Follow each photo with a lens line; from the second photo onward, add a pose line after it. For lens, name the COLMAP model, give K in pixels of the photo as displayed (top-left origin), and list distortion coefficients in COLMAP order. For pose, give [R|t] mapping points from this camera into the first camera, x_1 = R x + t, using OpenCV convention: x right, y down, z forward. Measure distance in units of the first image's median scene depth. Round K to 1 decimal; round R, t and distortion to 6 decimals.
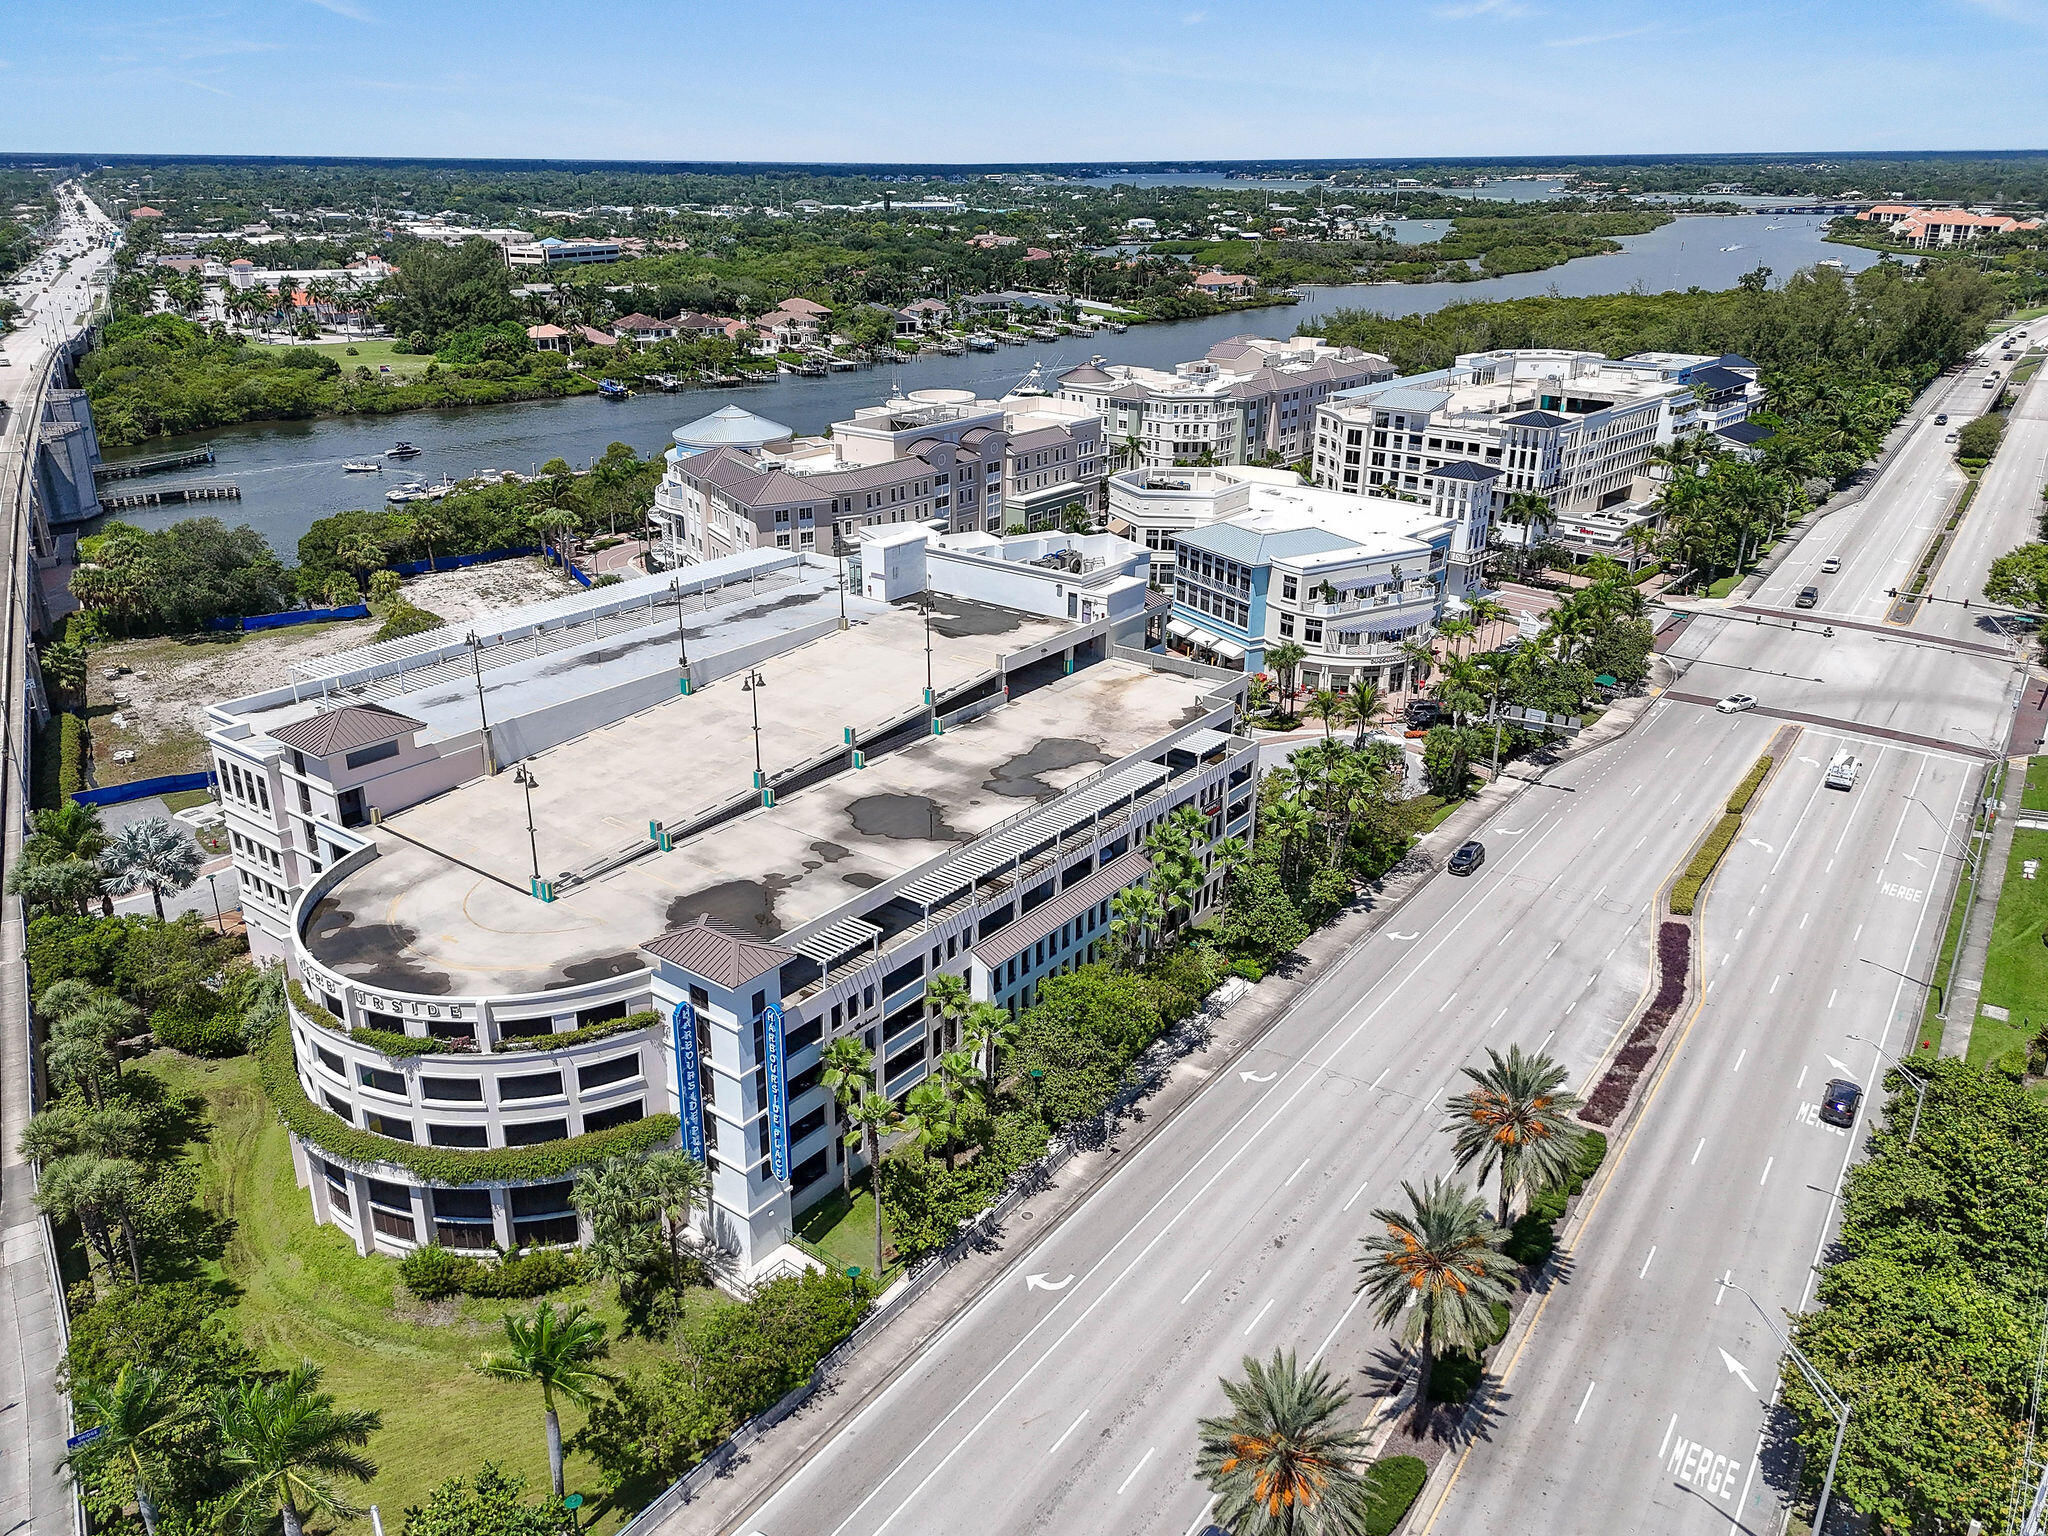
lens RADIAL K [[1507.4, 0, 1024.0], [0, 1507.4, 768.0], [0, 0, 1]] dist [0.061819, -0.045215]
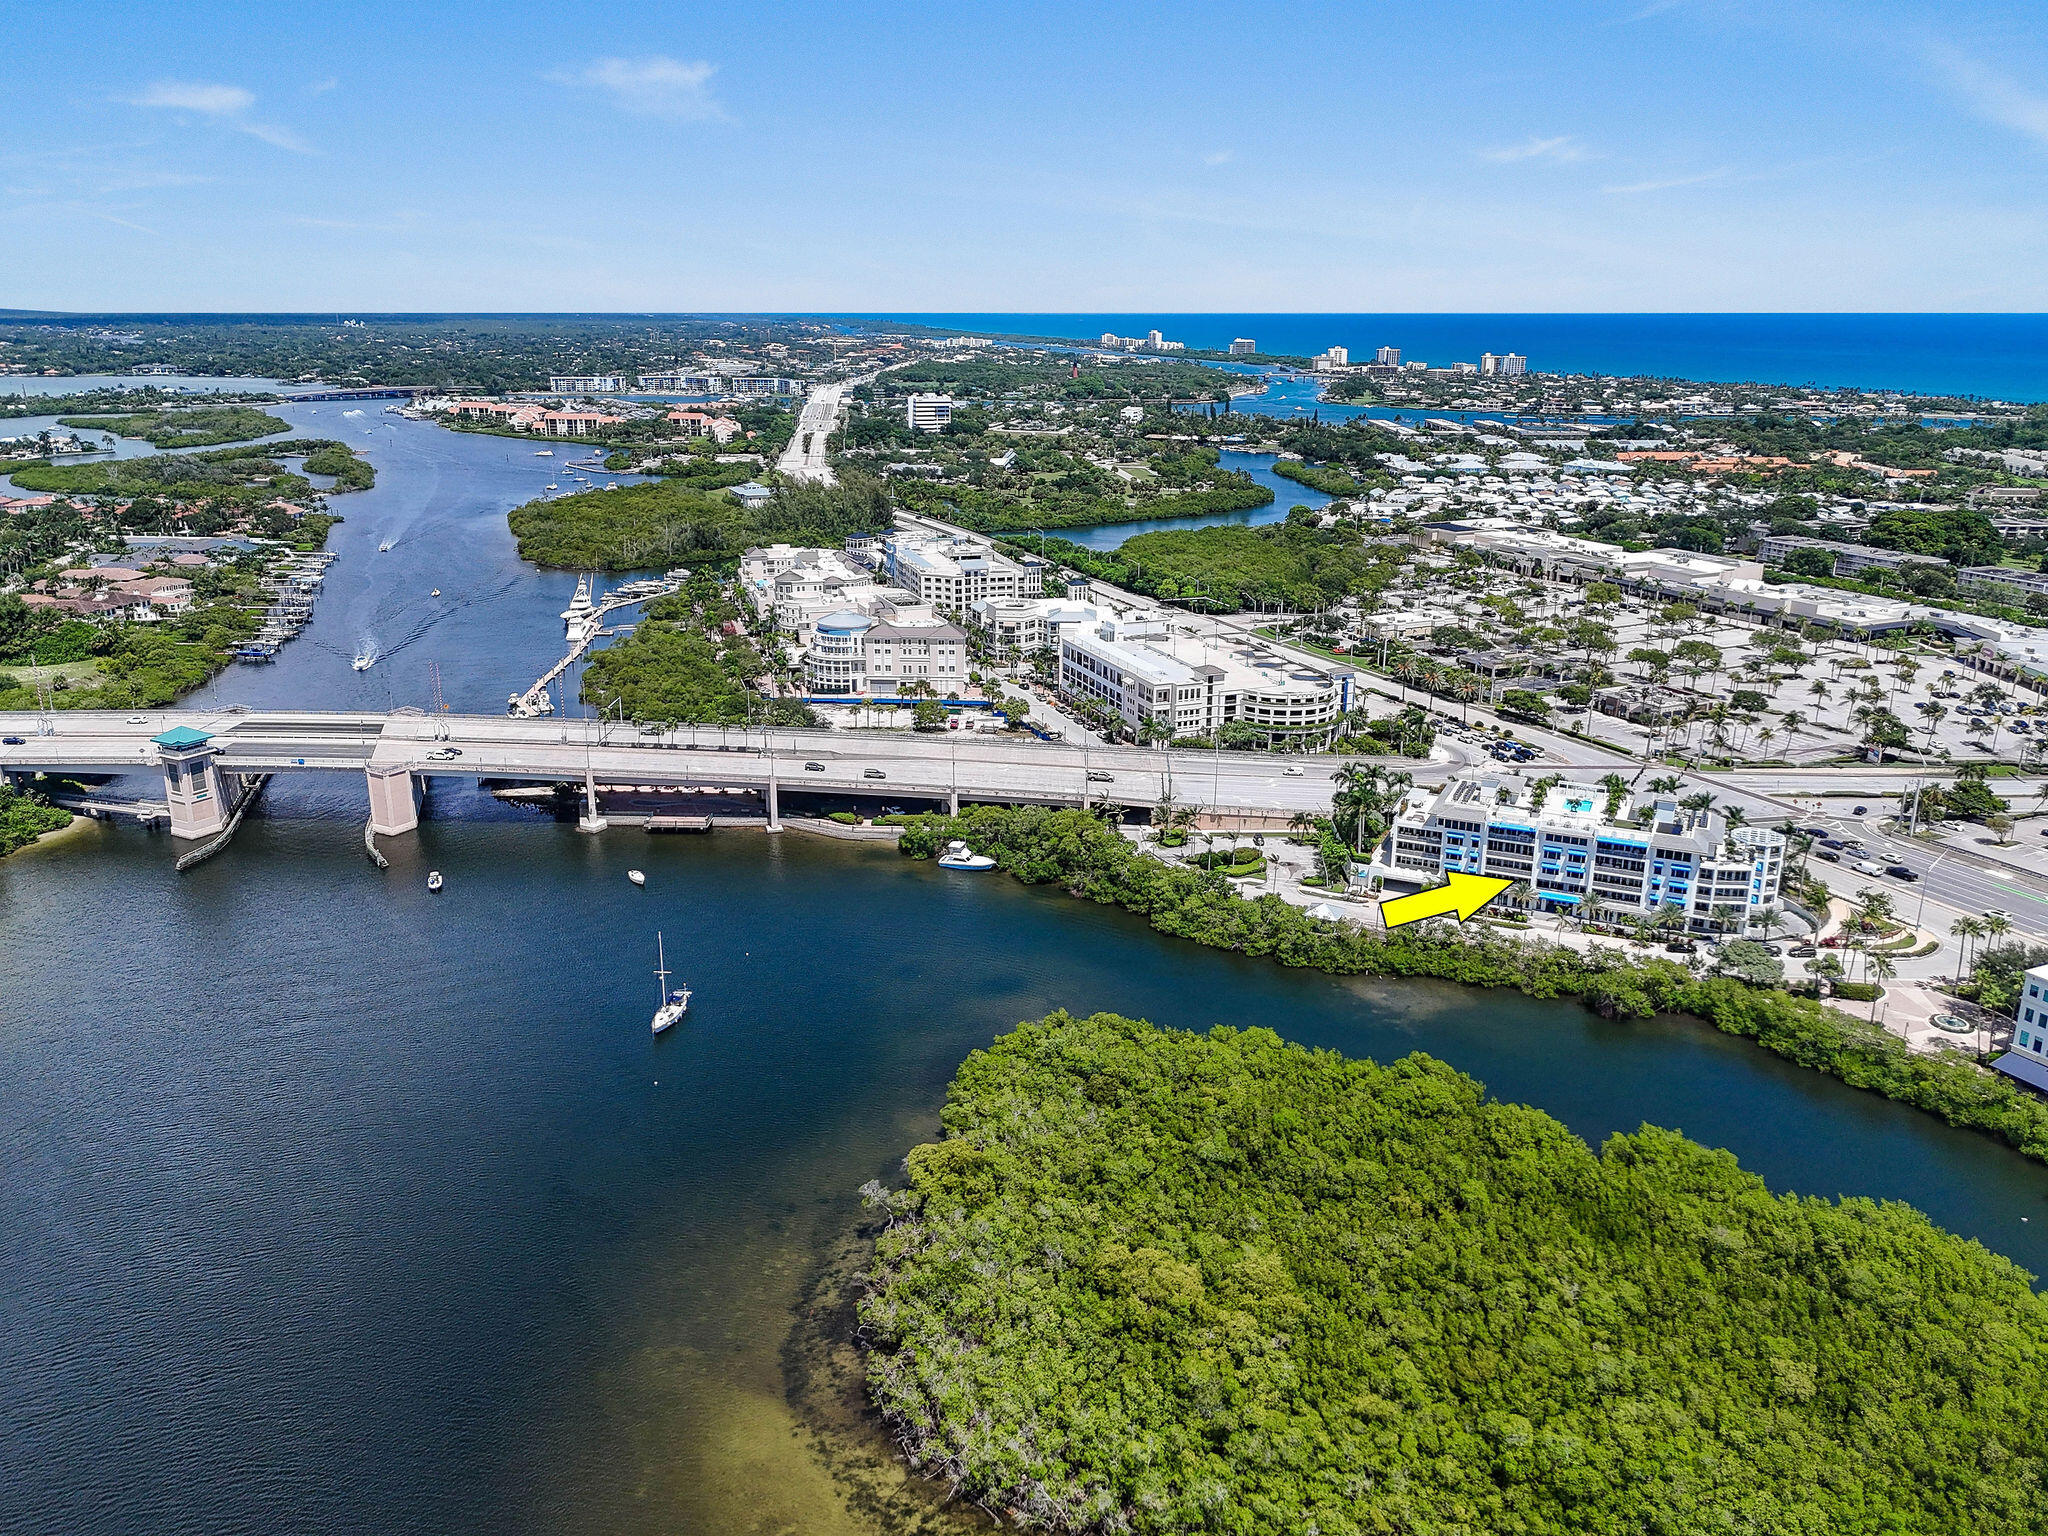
lens RADIAL K [[1507.4, 0, 1024.0], [0, 1507.4, 768.0], [0, 0, 1]] dist [0.061819, -0.045215]
pose [[0.518922, -0.247963, 0.818068, -1.695545], [0.318173, 0.944269, 0.084390, -0.114526], [-0.793402, 0.216495, 0.568897, -0.329513]]
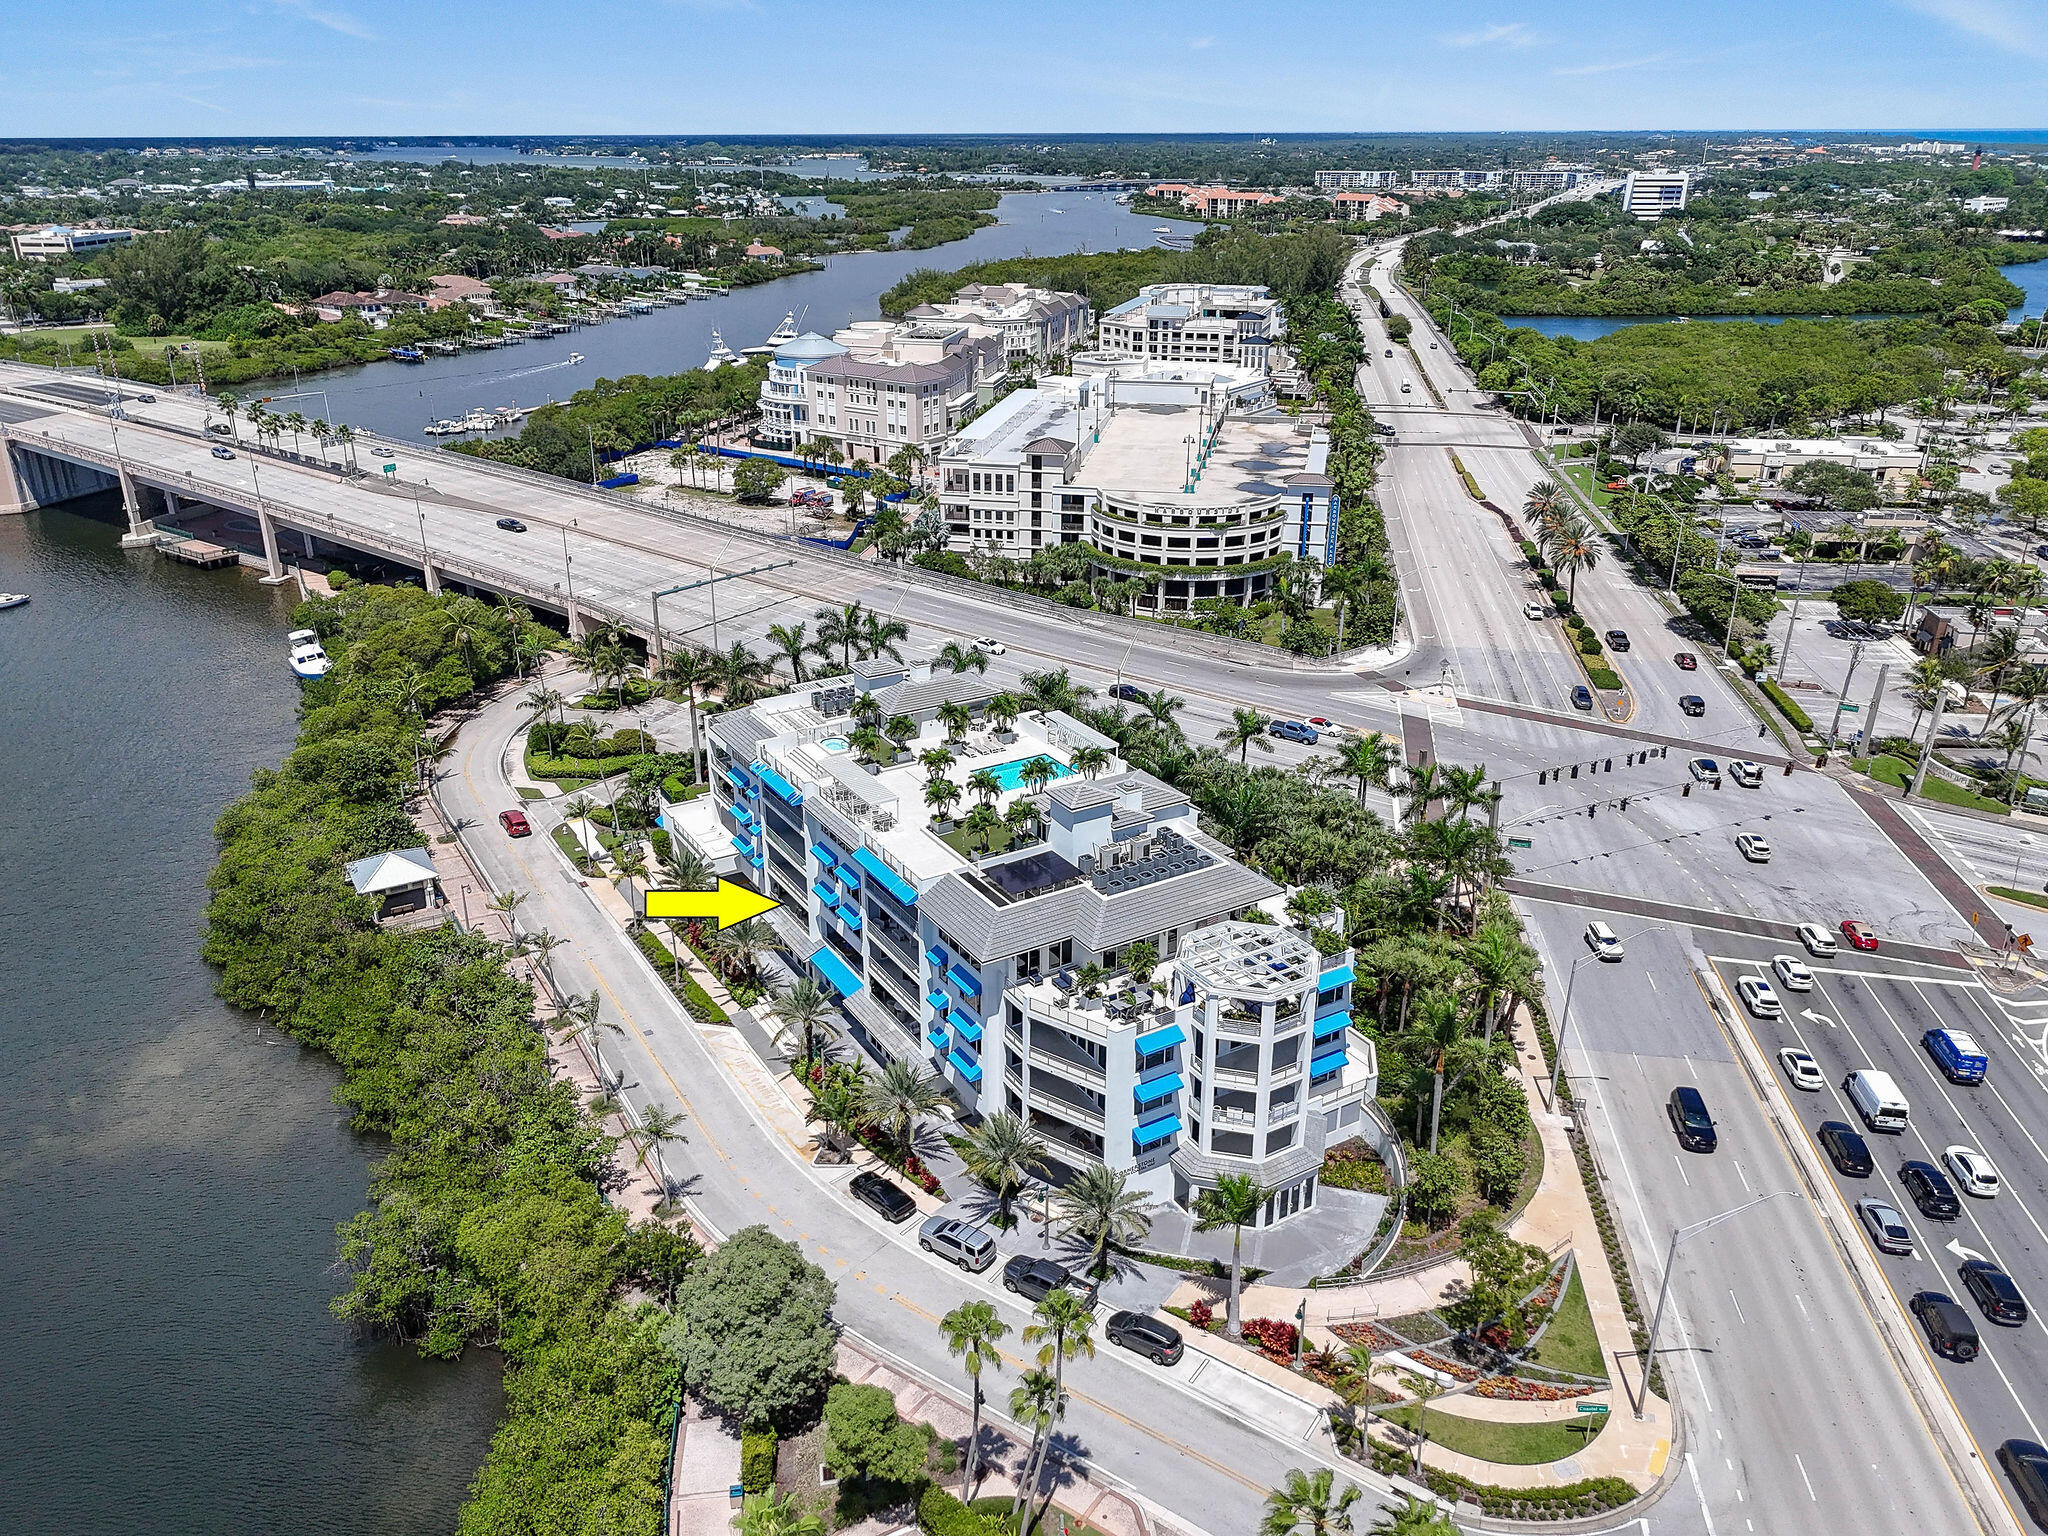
lens RADIAL K [[1507.4, 0, 1024.0], [0, 1507.4, 768.0], [0, 0, 1]] dist [0.061819, -0.045215]
pose [[0.899830, -0.167142, 0.402952, -0.630473], [0.161408, 0.985699, 0.048423, 0.141951], [-0.405283, 0.021467, 0.913939, -0.433774]]
